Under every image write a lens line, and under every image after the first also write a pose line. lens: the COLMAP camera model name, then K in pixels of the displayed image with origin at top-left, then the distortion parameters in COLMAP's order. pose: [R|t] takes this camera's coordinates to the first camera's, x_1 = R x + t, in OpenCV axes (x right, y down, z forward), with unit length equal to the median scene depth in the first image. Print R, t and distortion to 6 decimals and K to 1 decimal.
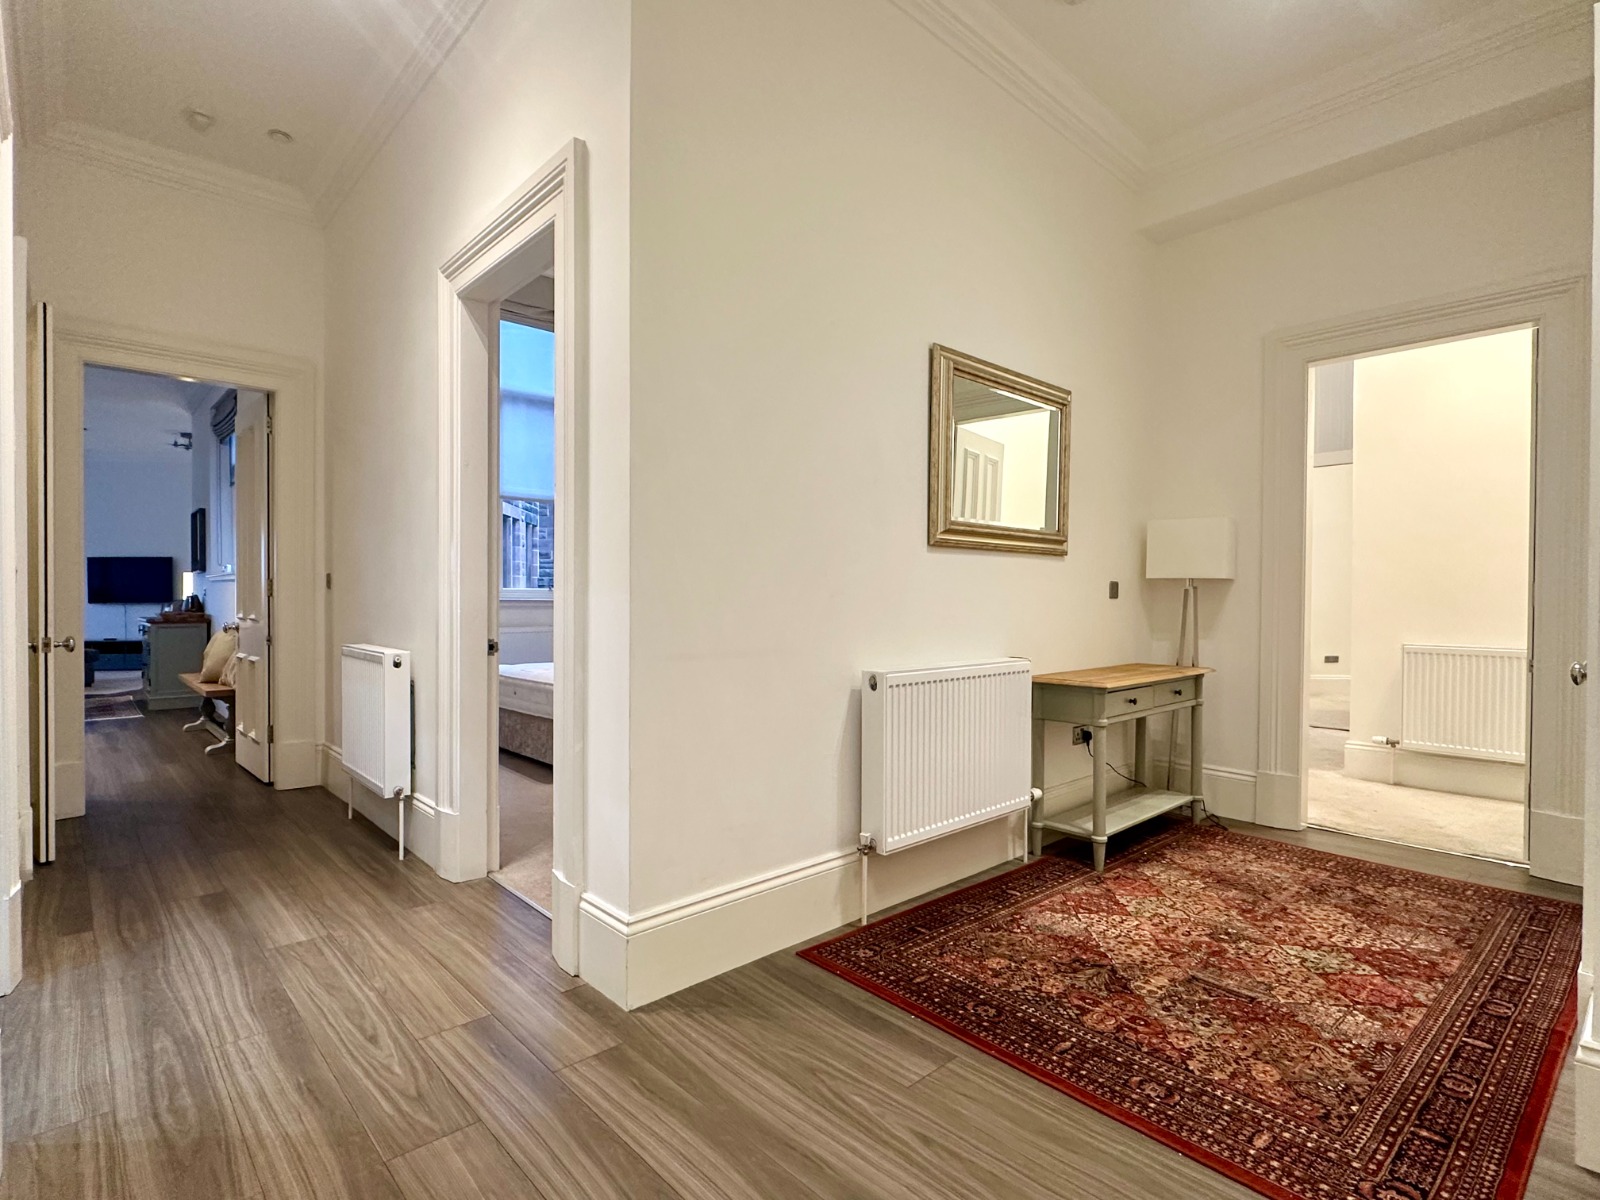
lens RADIAL K [[803.5, 0, 798.2], [0, 803.5, 603.6], [0, 0, 1]] dist [-0.000700, -0.000471]
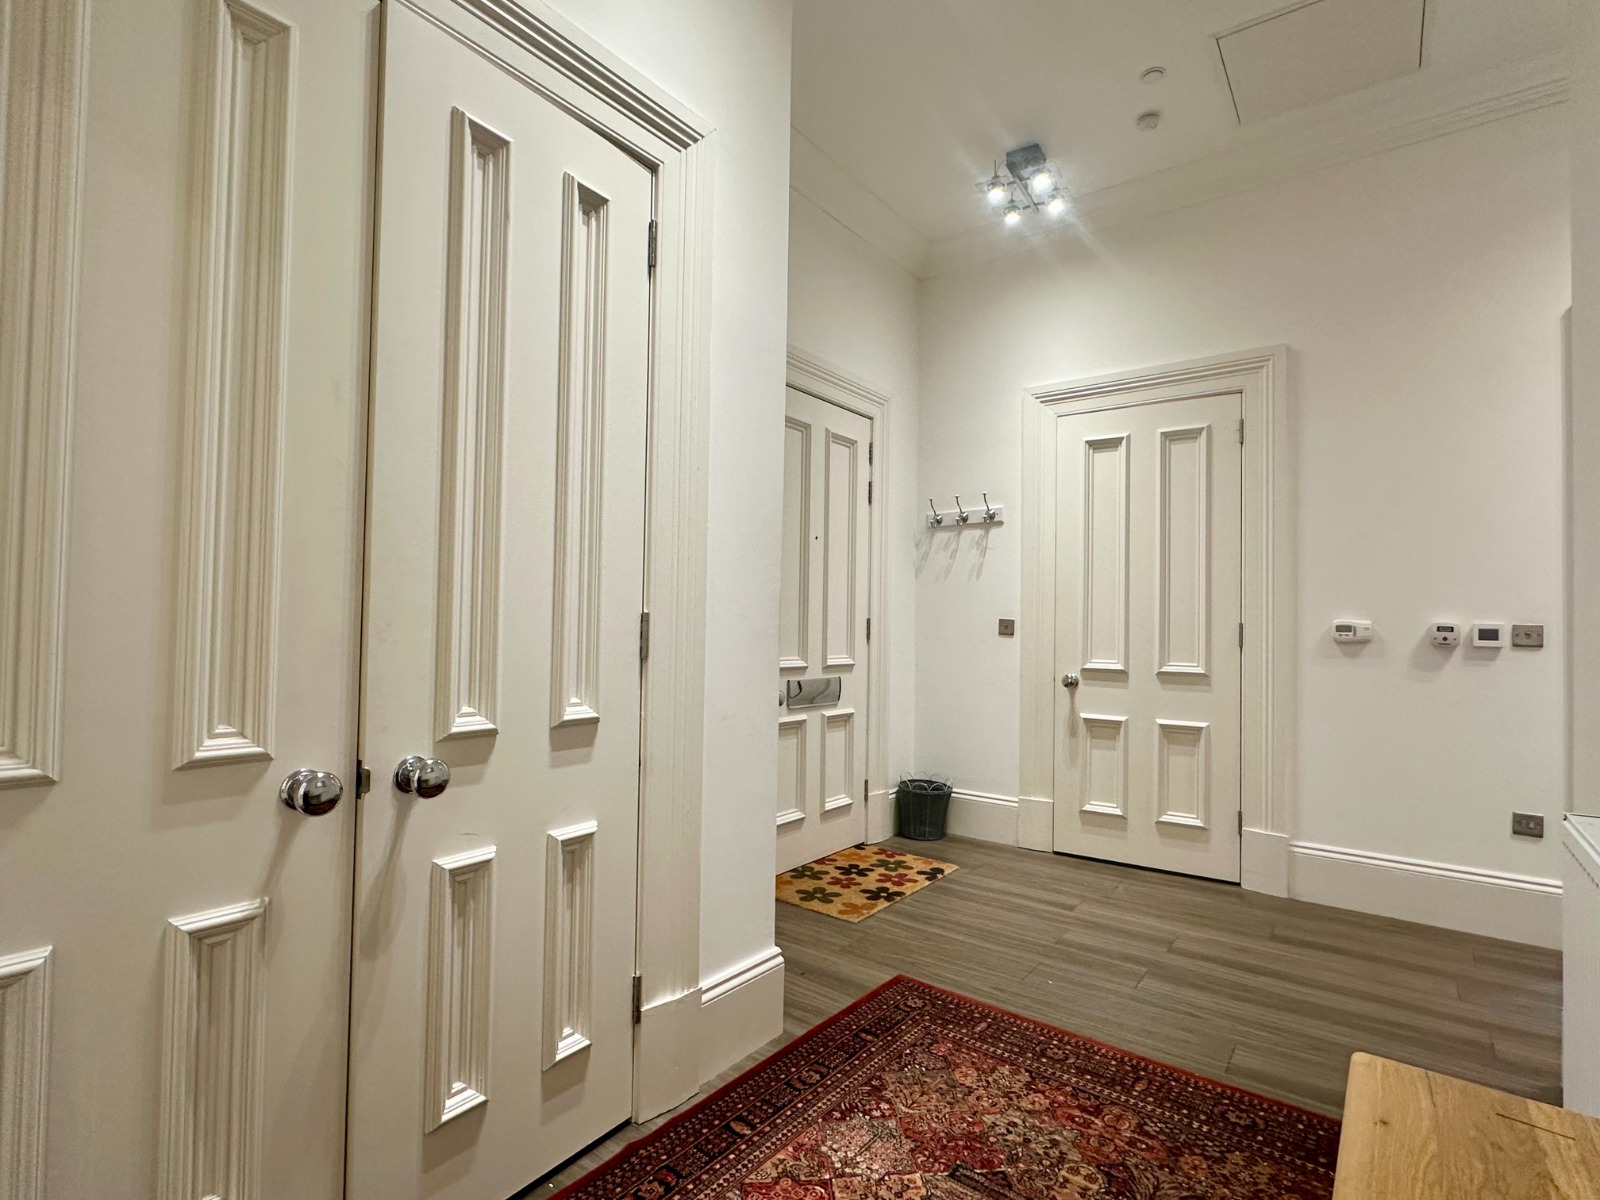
lens RADIAL K [[803.5, 0, 800.7], [0, 803.5, 603.3], [0, 0, 1]] dist [-0.000700, -0.000471]
pose [[-0.983804, -0.023650, -0.177680, 0.986039], [-0.020347, 0.999585, -0.020391, -0.047497], [0.178088, -0.016445, -0.983877, 1.998402]]
